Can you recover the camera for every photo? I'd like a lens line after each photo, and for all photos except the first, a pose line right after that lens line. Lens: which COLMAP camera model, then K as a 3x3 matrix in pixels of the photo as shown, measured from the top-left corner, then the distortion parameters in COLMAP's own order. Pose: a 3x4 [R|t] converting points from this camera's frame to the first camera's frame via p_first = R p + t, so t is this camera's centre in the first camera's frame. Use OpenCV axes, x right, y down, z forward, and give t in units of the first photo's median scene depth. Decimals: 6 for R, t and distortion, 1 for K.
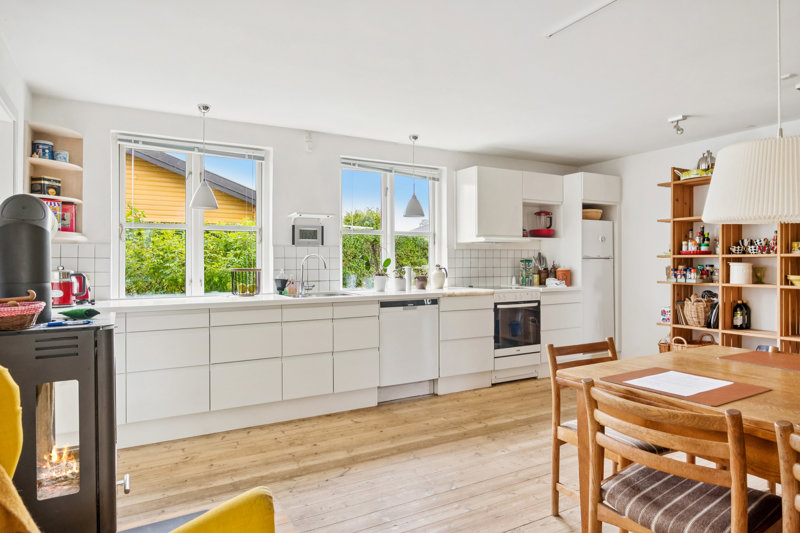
lens RADIAL K [[487.4, 0, 400.3], [0, 487.4, 264.0], [0, 0, 1]] dist [0.004258, 0.001196]
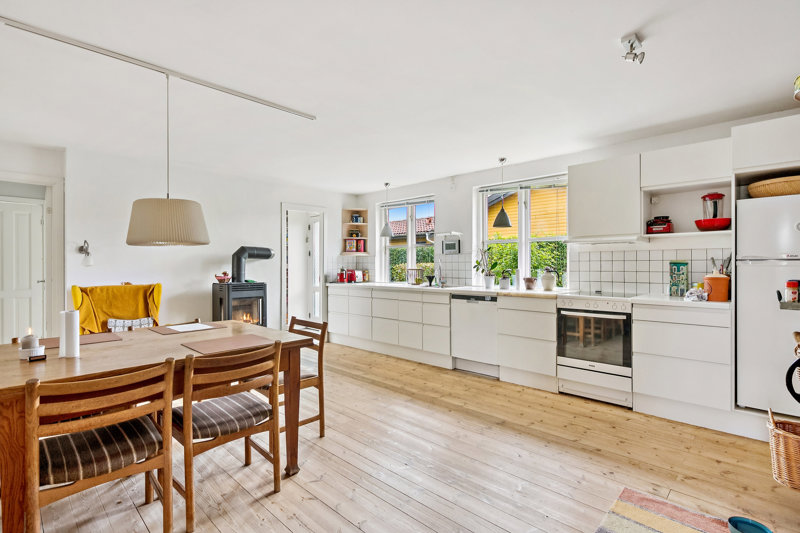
lens RADIAL K [[383.3, 0, 402.4], [0, 383.3, 266.8], [0, 0, 1]] dist [-0.001303, -0.000342]
pose [[0.285763, 0.008710, -0.958261, 0.945878], [0.000644, 0.999957, 0.009281, -0.010018], [0.958300, -0.003269, 0.285745, 0.556542]]
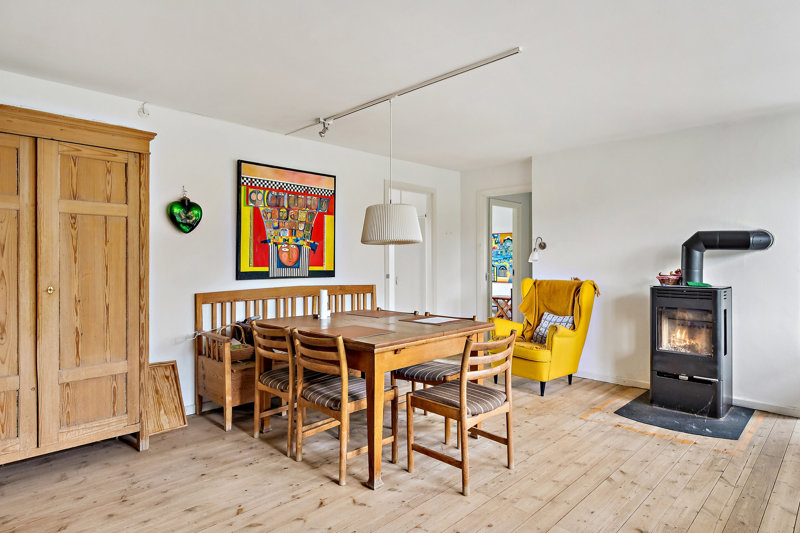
lens RADIAL K [[450.9, 0, 400.1], [0, 450.9, 260.5], [0, 0, 1]] dist [-0.006085, -0.000893]
pose [[-0.960173, 0.005344, -0.279355, 0.513923], [0.004239, 0.999981, 0.004559, -0.011160], [0.279374, 0.003193, -0.960177, 1.134983]]
